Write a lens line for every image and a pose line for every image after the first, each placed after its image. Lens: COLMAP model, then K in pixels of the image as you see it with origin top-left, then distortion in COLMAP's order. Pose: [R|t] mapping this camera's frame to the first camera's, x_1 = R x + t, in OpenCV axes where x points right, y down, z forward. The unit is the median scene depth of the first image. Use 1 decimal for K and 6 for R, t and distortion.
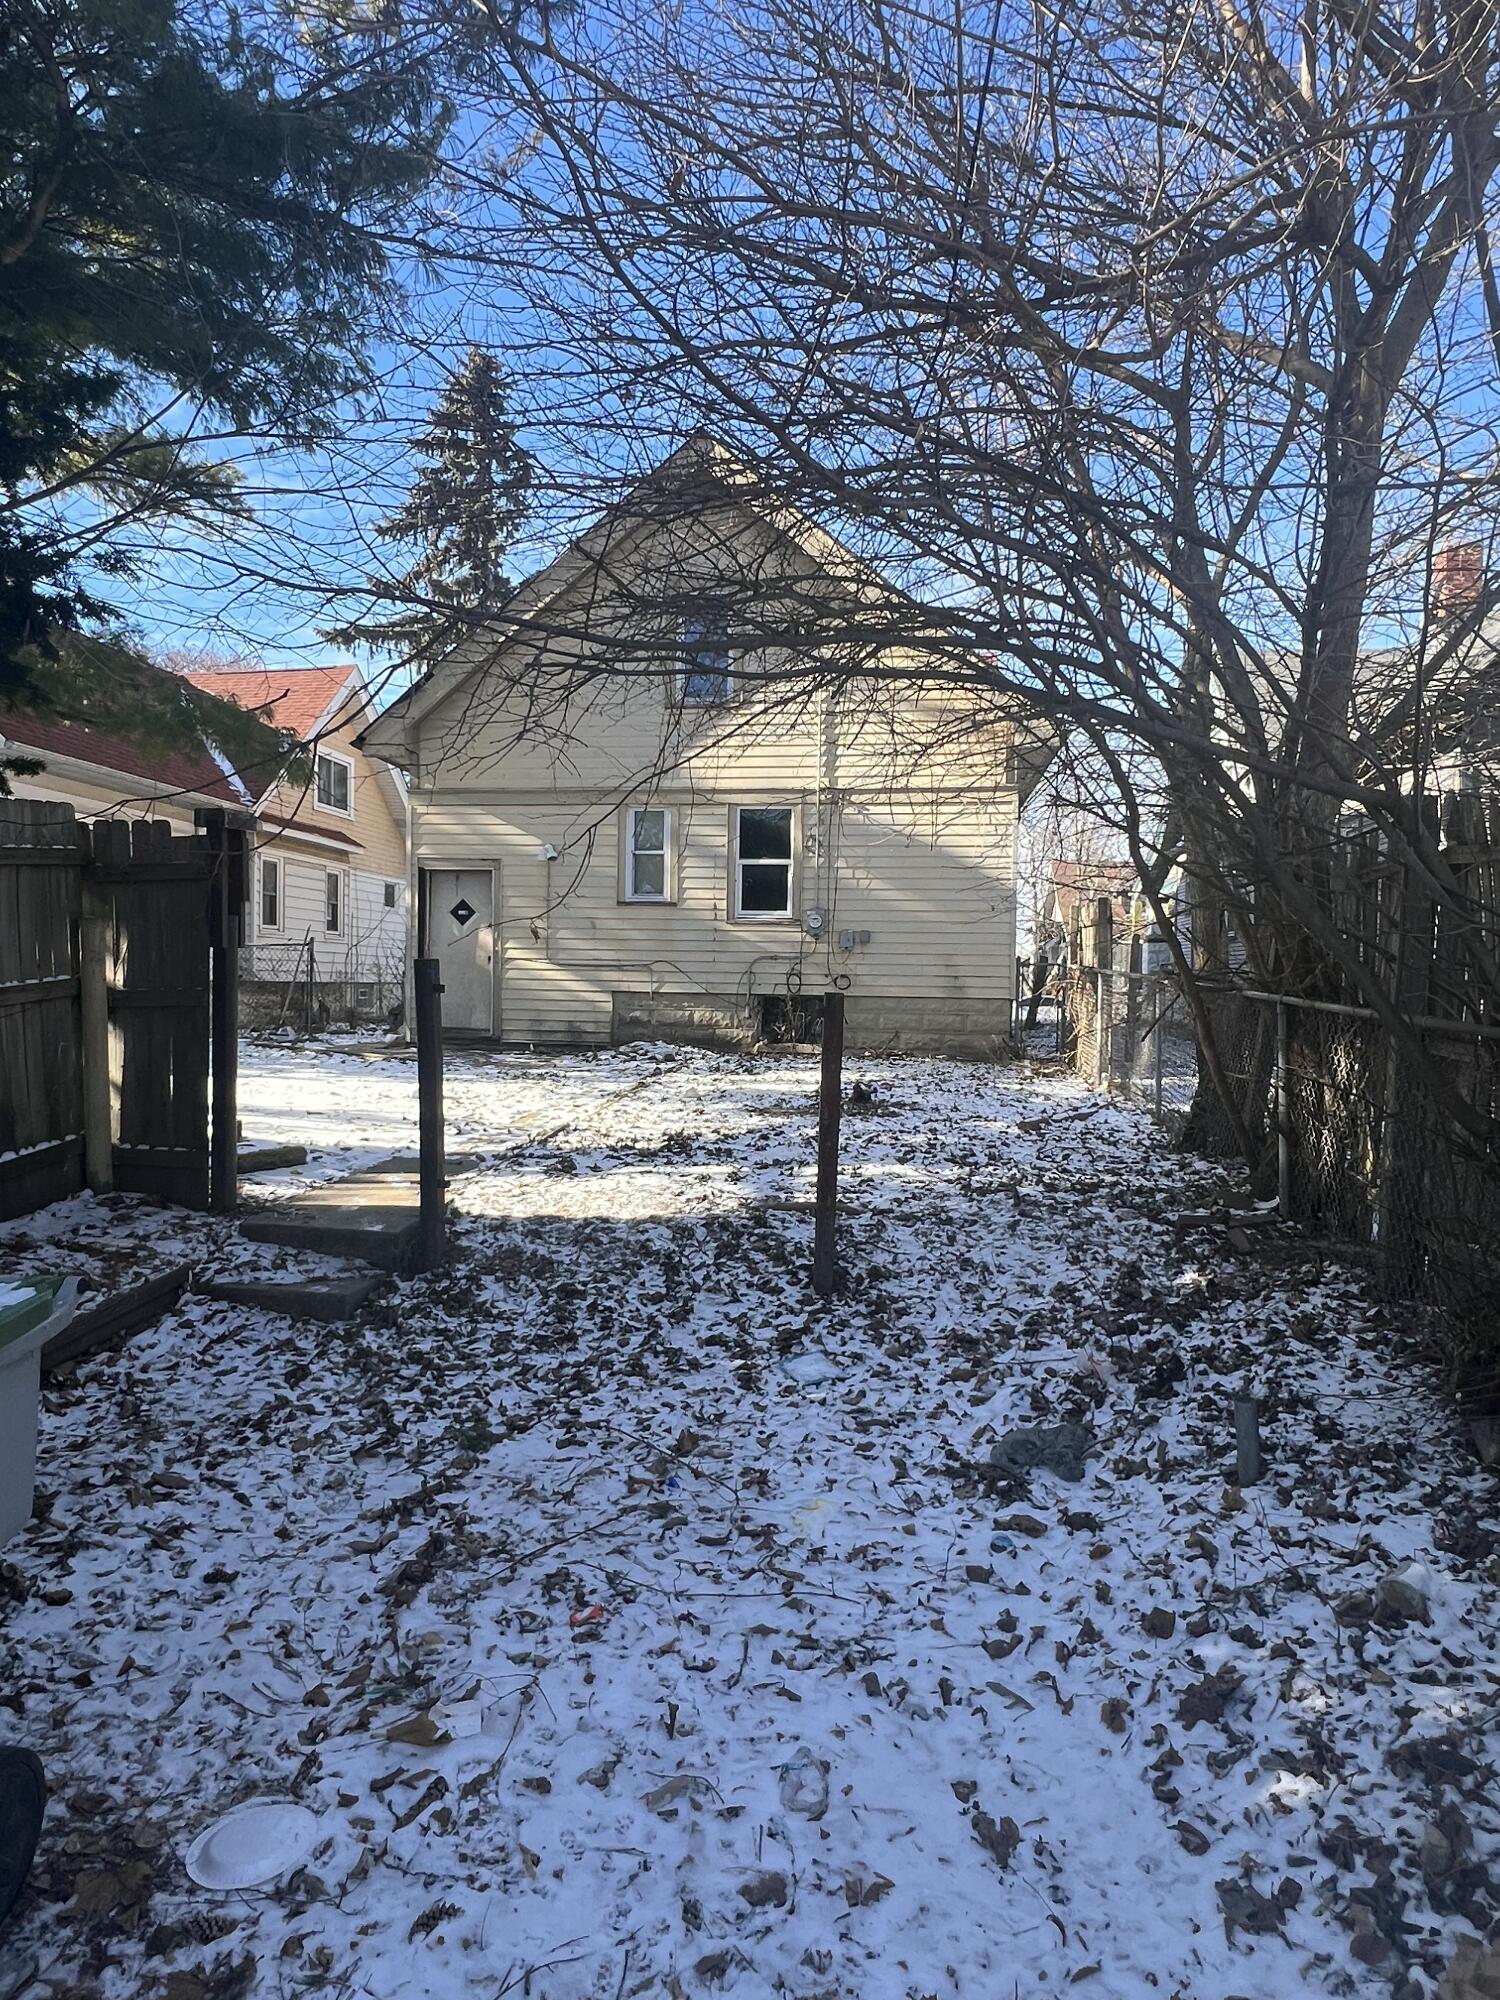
lens RADIAL K [[1153.2, 0, 748.8], [0, 1153.2, 1004.3], [0, 0, 1]] dist [0.004726, -0.000566]
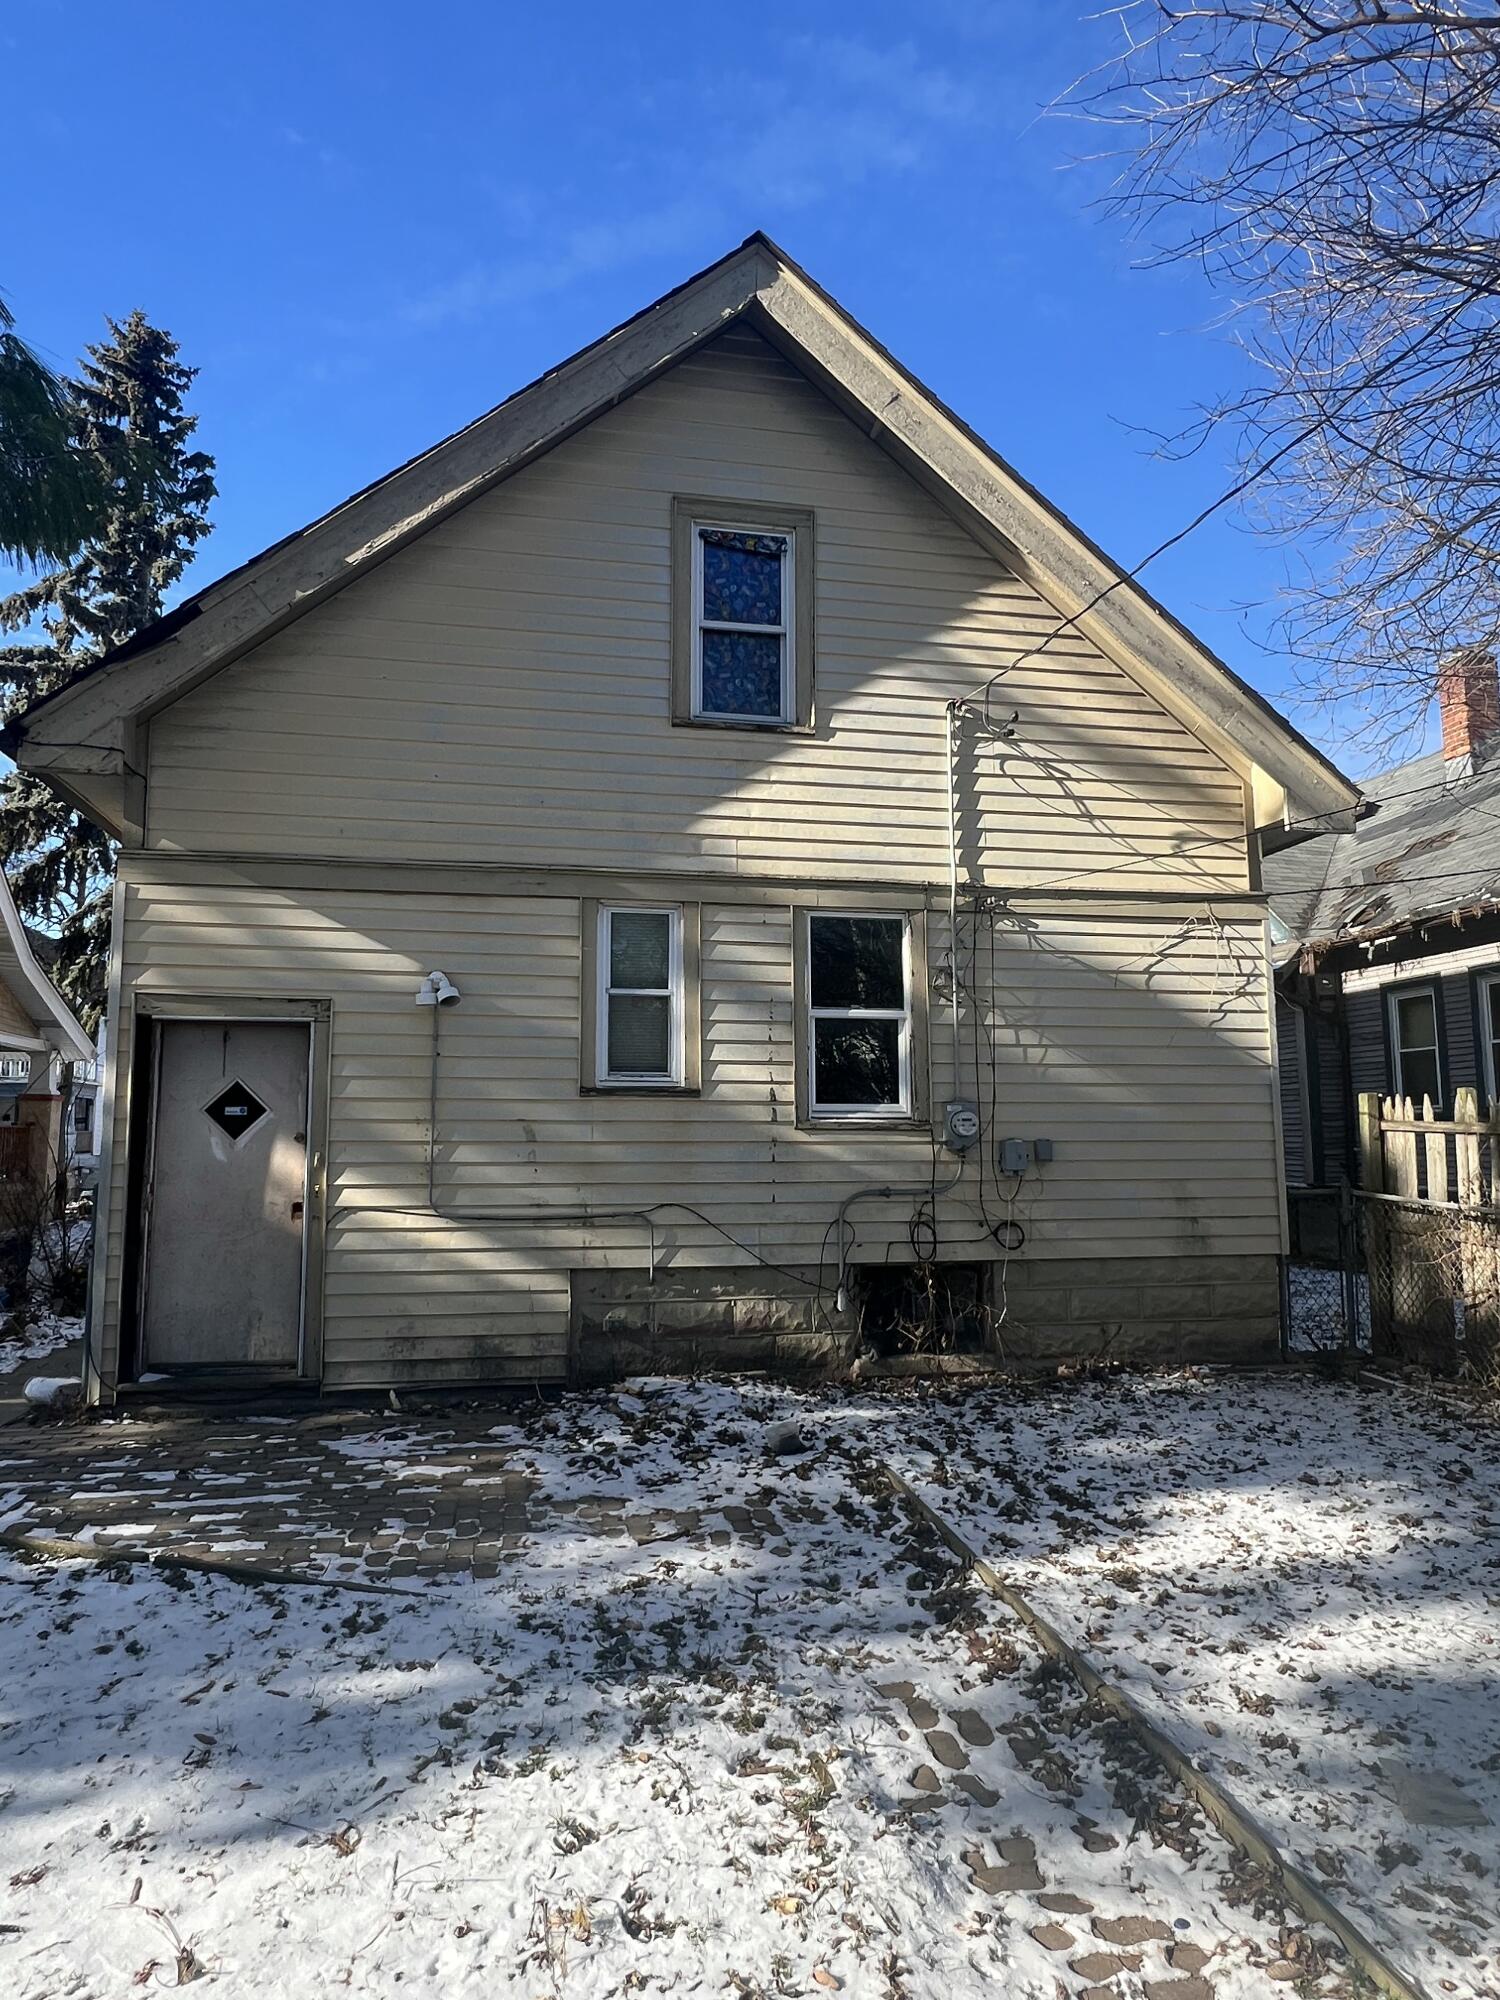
lens RADIAL K [[1153.2, 0, 752.8], [0, 1153.2, 994.0], [0, 0, 1]] dist [0.004726, -0.000566]
pose [[0.949791, 0.016881, 0.312430, -0.202468], [0.020517, 0.993034, -0.116029, -0.070248], [-0.312212, 0.116614, 0.942828, 0.499211]]
